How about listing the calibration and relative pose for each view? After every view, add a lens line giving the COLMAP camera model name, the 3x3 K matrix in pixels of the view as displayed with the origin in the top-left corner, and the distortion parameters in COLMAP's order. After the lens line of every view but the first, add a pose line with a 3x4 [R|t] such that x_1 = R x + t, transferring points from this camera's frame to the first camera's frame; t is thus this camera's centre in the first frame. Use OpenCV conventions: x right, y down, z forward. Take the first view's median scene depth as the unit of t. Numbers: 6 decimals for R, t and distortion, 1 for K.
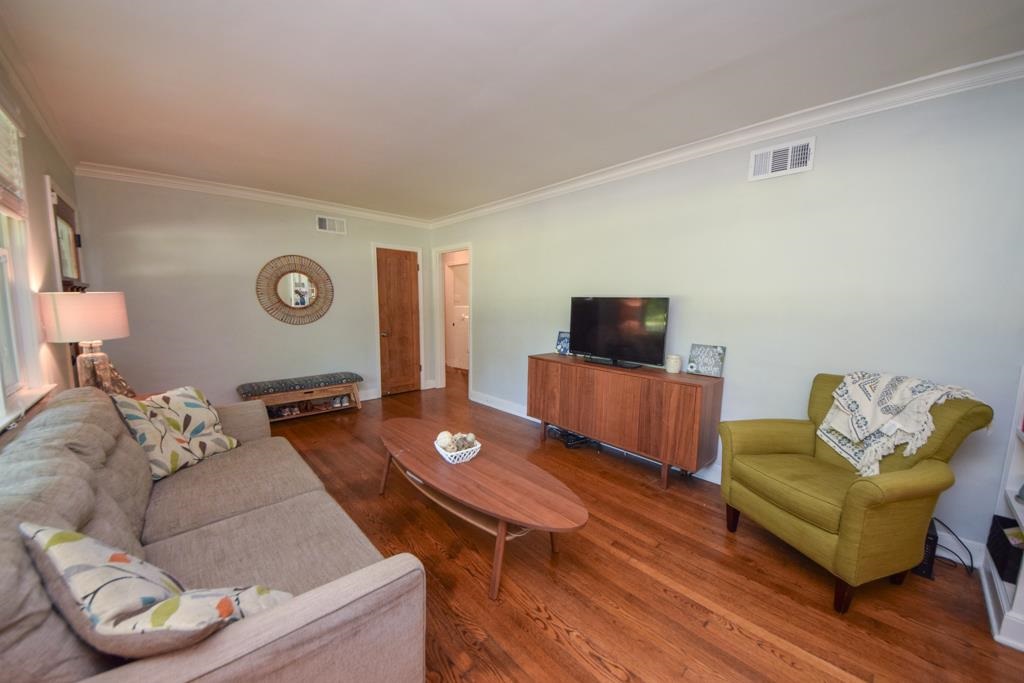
lens RADIAL K [[362.7, 0, 509.3], [0, 362.7, 346.3], [0, 0, 1]] dist [0.046007, -0.030733]
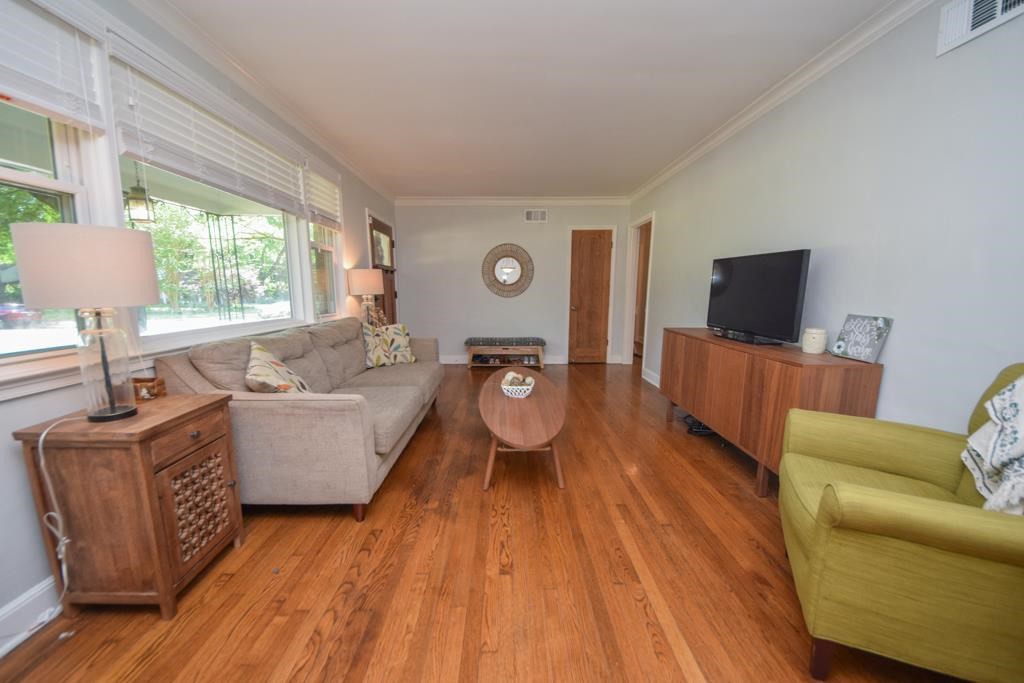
lens RADIAL K [[373.5, 0, 516.6], [0, 373.5, 345.7], [0, 0, 1]] dist [0.023689, -0.009934]
pose [[0.745435, 0.089063, -0.660602, 0.498555], [-0.072447, 0.995988, 0.052529, 0.058907], [0.662630, 0.008702, 0.748897, 0.047753]]
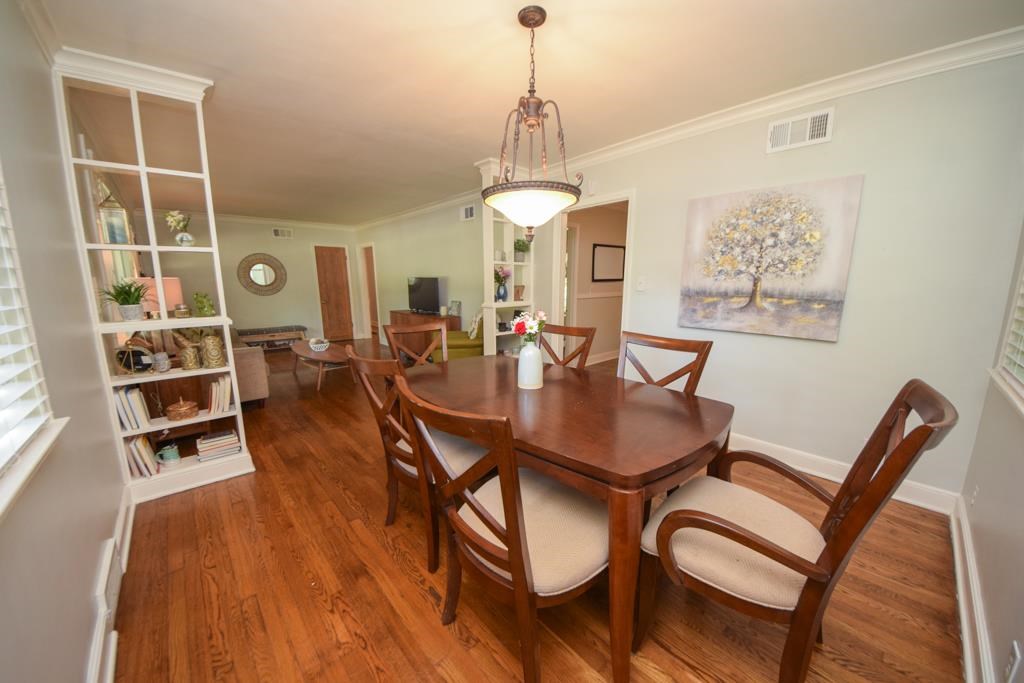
lens RADIAL K [[362.7, 0, 509.3], [0, 362.7, 346.3], [0, 0, 1]] dist [0.046007, -0.030733]
pose [[0.999783, -0.004677, -0.020309, 0.830581], [0.005719, 0.998654, 0.051546, 0.137462], [0.020040, -0.051651, 0.998464, -0.954763]]
